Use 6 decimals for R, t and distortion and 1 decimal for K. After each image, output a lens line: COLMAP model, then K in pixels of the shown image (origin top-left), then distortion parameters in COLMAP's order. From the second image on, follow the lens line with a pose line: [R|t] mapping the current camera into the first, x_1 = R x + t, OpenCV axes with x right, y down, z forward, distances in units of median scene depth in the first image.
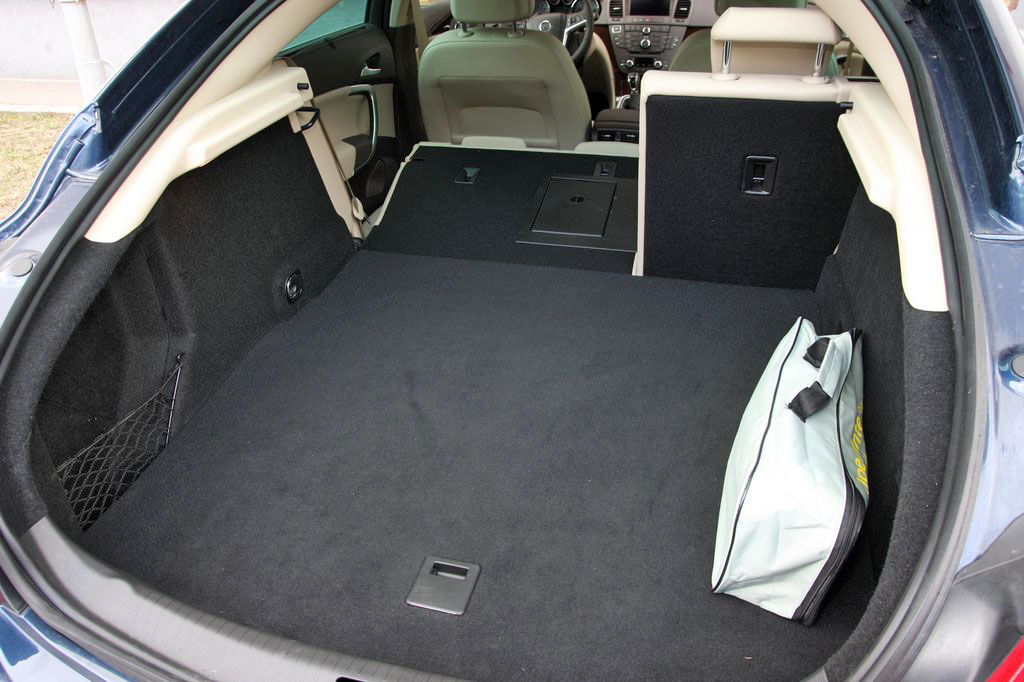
lens RADIAL K [[770.3, 0, 504.0], [0, 770.3, 336.5], [0, 0, 1]] dist [-0.146532, 0.095213]
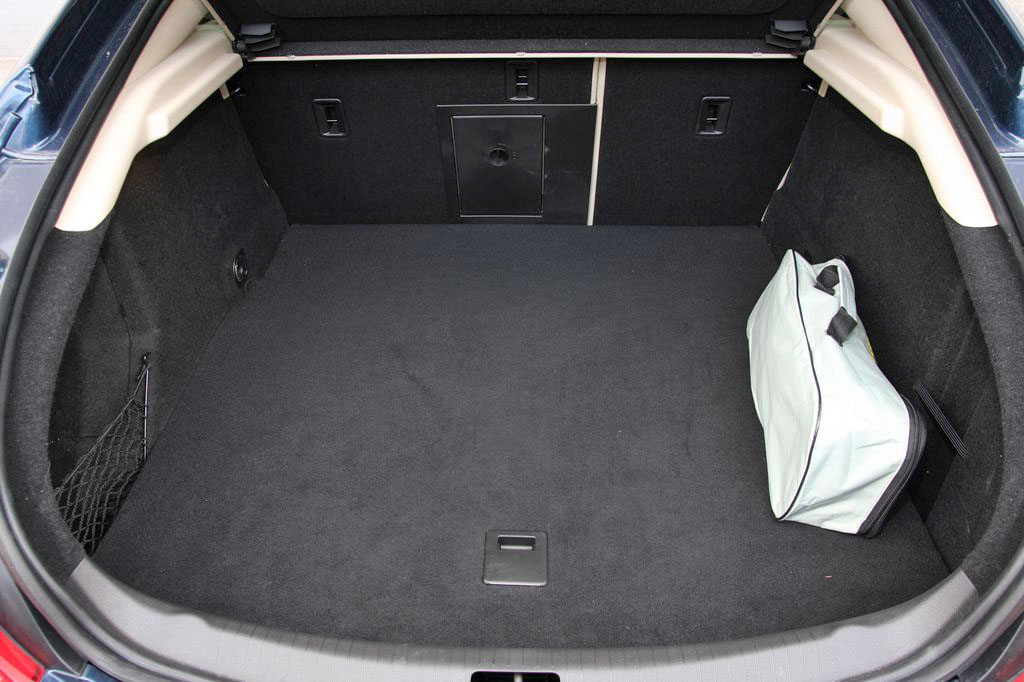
lens RADIAL K [[770.3, 0, 509.9], [0, 770.3, 337.2], [0, 0, 1]] dist [-0.146532, 0.095213]
pose [[0.975054, -0.110340, 0.192601, -0.215077], [0.101137, 0.993238, 0.057005, -0.003865], [-0.197589, -0.036104, 0.979620, 0.064444]]
